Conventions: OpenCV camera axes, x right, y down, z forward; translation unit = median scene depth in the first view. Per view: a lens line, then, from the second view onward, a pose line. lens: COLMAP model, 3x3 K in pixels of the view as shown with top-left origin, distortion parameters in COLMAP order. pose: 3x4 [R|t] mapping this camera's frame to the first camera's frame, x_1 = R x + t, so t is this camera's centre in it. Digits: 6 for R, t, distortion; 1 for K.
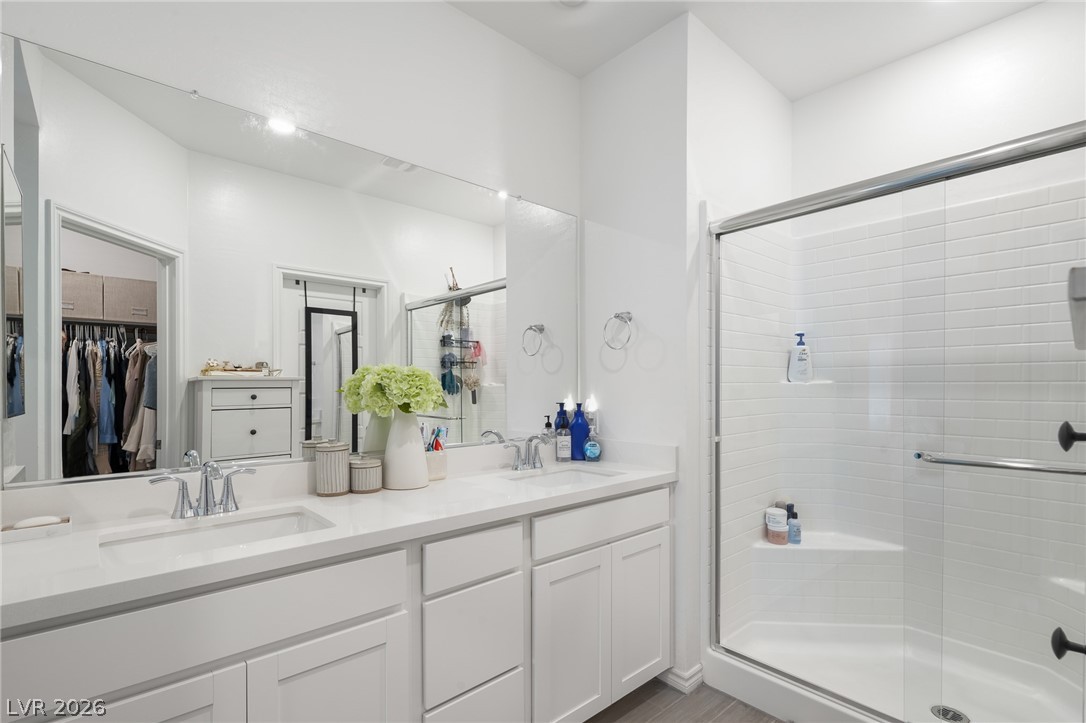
lens RADIAL K [[494.6, 0, 541.7], [0, 494.6, 377.2], [0, 0, 1]] dist [-0.001324, -0.000061]
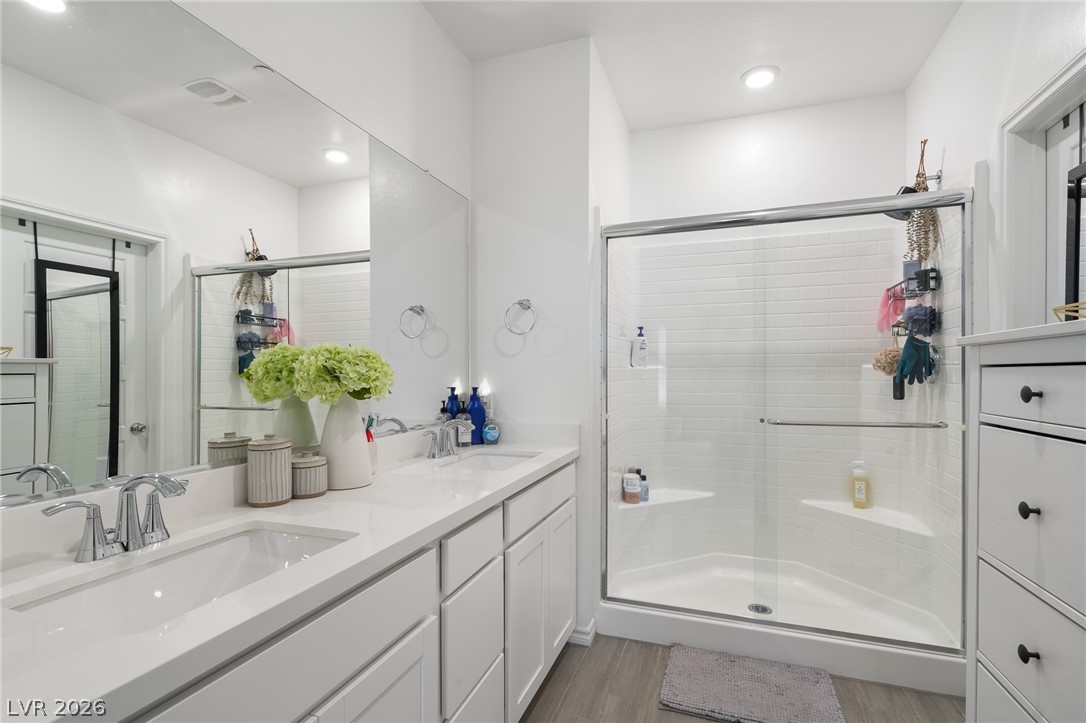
lens RADIAL K [[496.9, 0, 543.0], [0, 496.9, 361.5], [0, 0, 1]] dist [-0.001742, -0.000861]
pose [[0.878656, 0.009071, 0.477368, -0.285573], [-0.007000, 0.999957, -0.006117, 0.005809], [-0.477403, 0.002033, 0.878682, 0.055230]]
